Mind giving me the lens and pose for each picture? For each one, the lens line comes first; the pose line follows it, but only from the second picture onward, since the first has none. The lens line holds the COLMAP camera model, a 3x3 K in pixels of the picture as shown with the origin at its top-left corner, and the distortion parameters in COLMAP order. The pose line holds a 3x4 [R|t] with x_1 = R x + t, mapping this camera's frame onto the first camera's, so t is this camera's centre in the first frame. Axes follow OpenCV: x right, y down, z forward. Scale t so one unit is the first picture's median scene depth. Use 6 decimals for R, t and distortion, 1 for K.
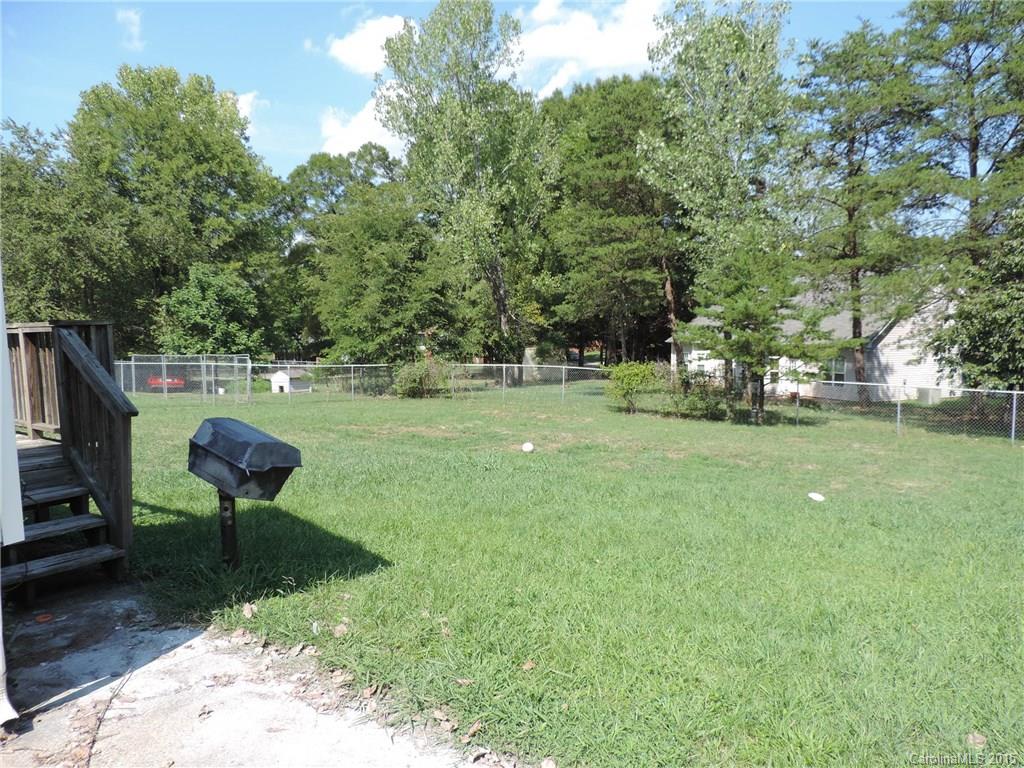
lens RADIAL K [[732.4, 0, 511.6], [0, 732.4, 388.0], [0, 0, 1]] dist [-0.028441, 0.021517]
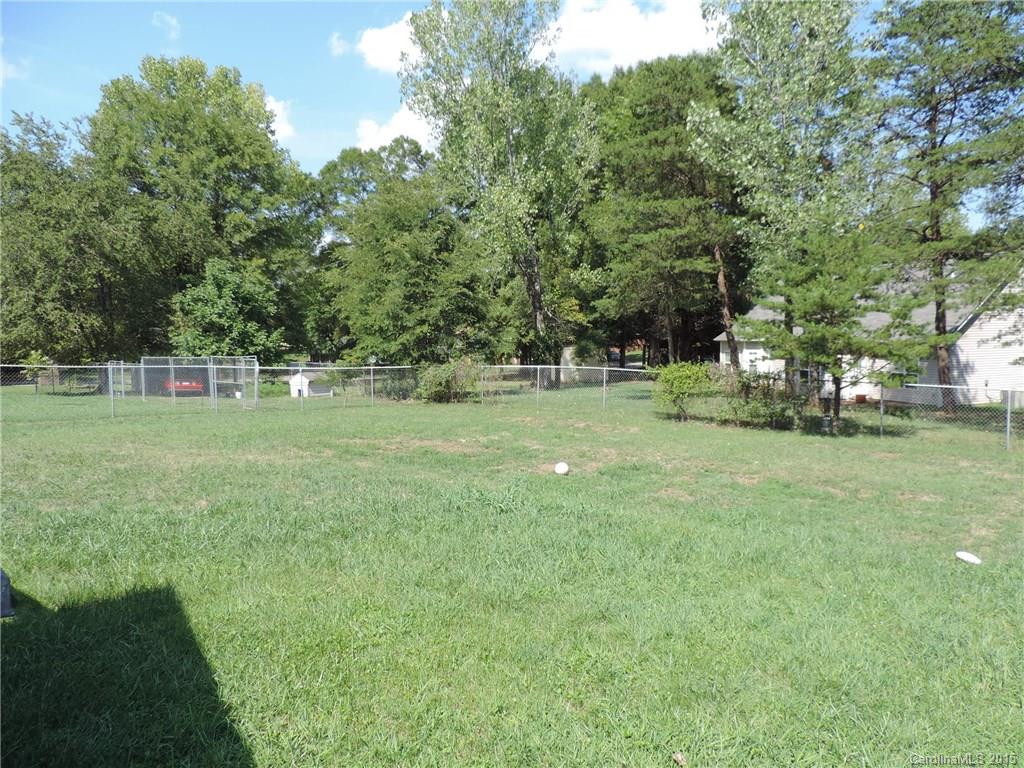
lens RADIAL K [[723.6, 0, 512.0], [0, 723.6, 384.0], [0, 0, 1]] dist [-0.016668, -0.008452]
pose [[0.998459, -0.002625, -0.055433, 0.006615], [0.002343, 0.999984, -0.005157, -0.004946], [0.055446, 0.005019, 0.998449, 0.108350]]
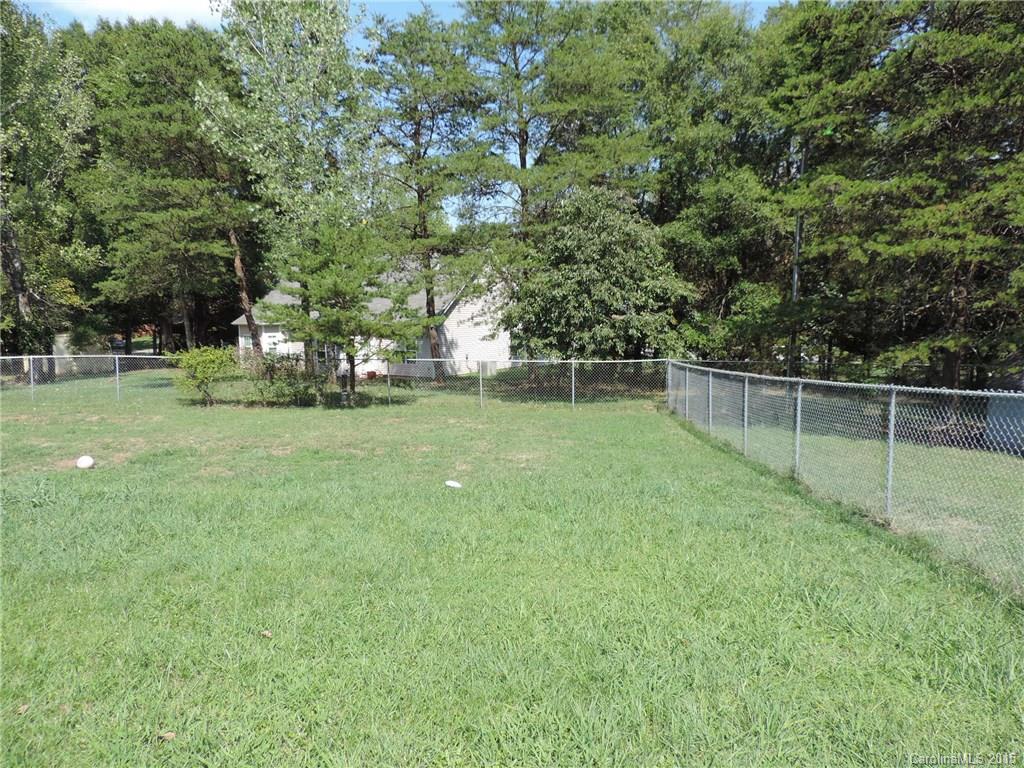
lens RADIAL K [[732.4, 0, 511.6], [0, 732.4, 388.0], [0, 0, 1]] dist [-0.028441, 0.021517]
pose [[0.832165, -0.064973, 0.550709, -0.011765], [0.051505, 0.997875, 0.039902, -0.002319], [-0.552132, -0.004840, 0.833743, 0.065902]]
